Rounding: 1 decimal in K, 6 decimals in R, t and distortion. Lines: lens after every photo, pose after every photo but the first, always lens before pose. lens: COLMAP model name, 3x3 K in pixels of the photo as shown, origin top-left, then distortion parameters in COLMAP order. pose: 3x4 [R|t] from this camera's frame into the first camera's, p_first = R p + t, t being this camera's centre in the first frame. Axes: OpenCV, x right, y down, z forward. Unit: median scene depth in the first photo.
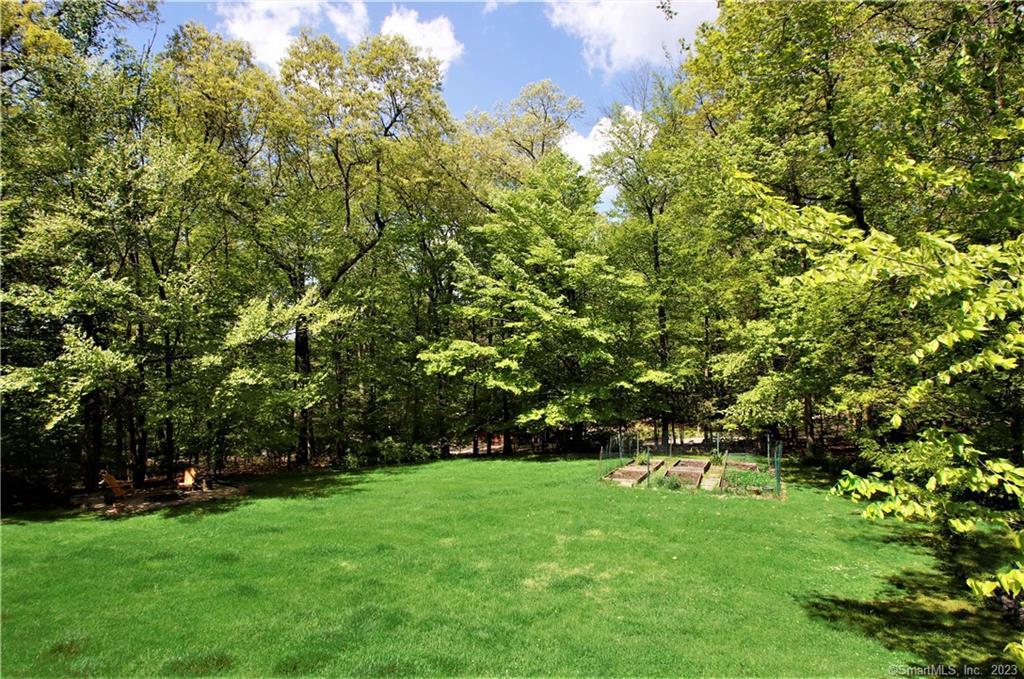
lens RADIAL K [[548.1, 0, 498.8], [0, 548.1, 342.1], [0, 0, 1]] dist [-0.002897, -0.013881]
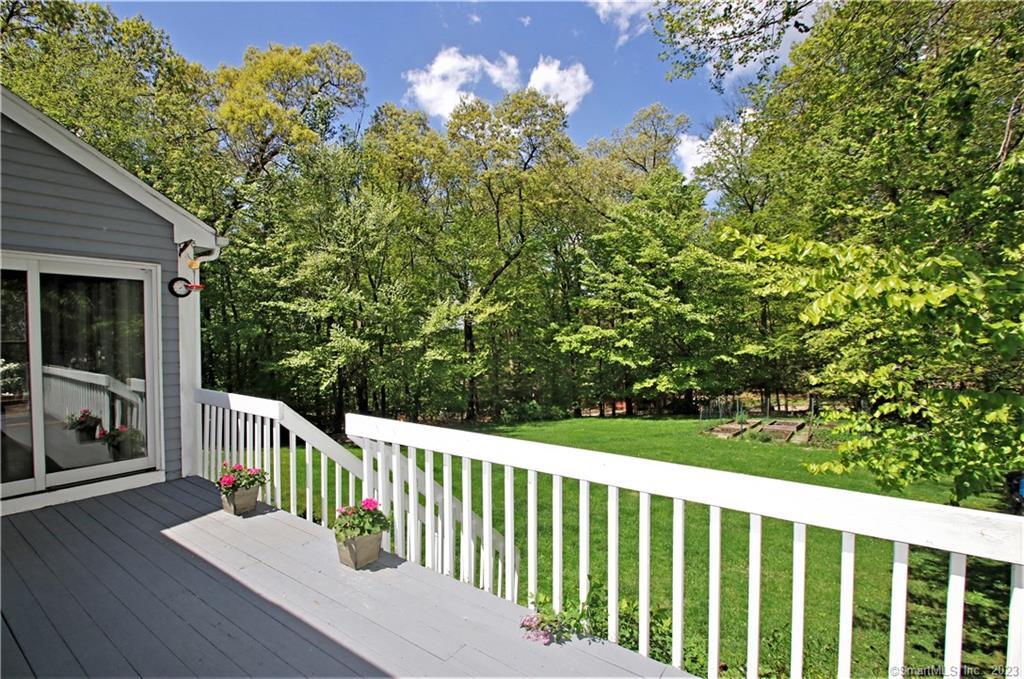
lens RADIAL K [[474.5, 0, 500.8], [0, 474.5, 343.0], [0, 0, 1]] dist [0.000157, -0.000449]
pose [[0.966136, -0.020571, -0.257212, 0.020639], [0.028938, 0.999167, 0.028786, 0.000291], [0.256406, -0.035254, 0.965926, -0.124176]]
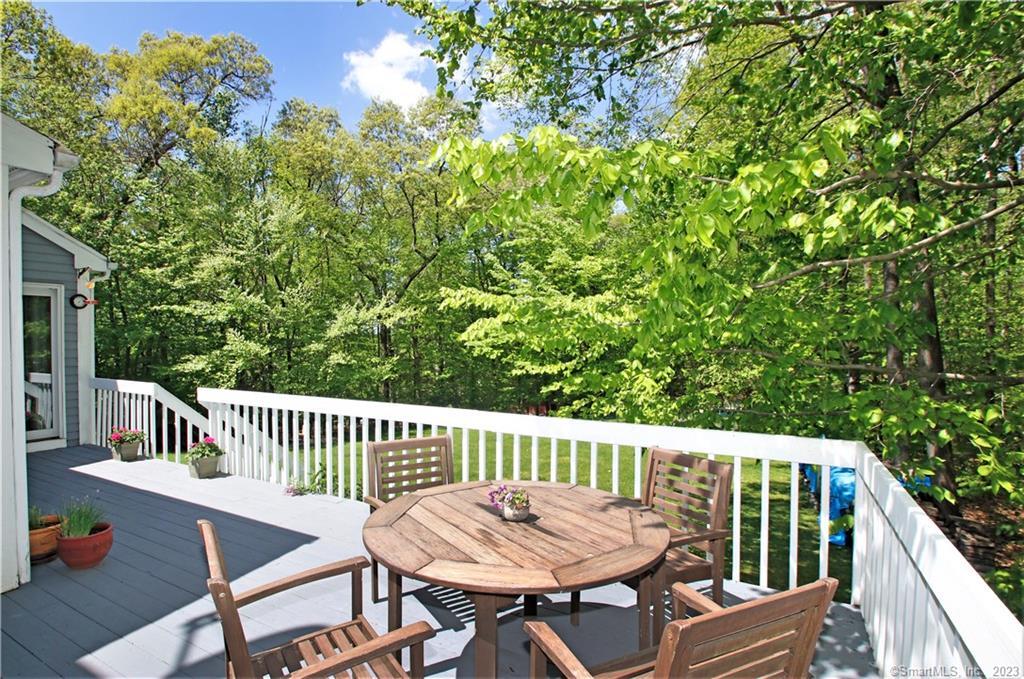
lens RADIAL K [[528.1, 0, 510.3], [0, 528.1, 343.4], [0, 0, 1]] dist [-0.014710, -0.000965]
pose [[0.990583, -0.022893, -0.134984, 0.124974], [0.026076, 0.999421, 0.021865, 0.002251], [0.134405, -0.025179, 0.990606, -0.230481]]
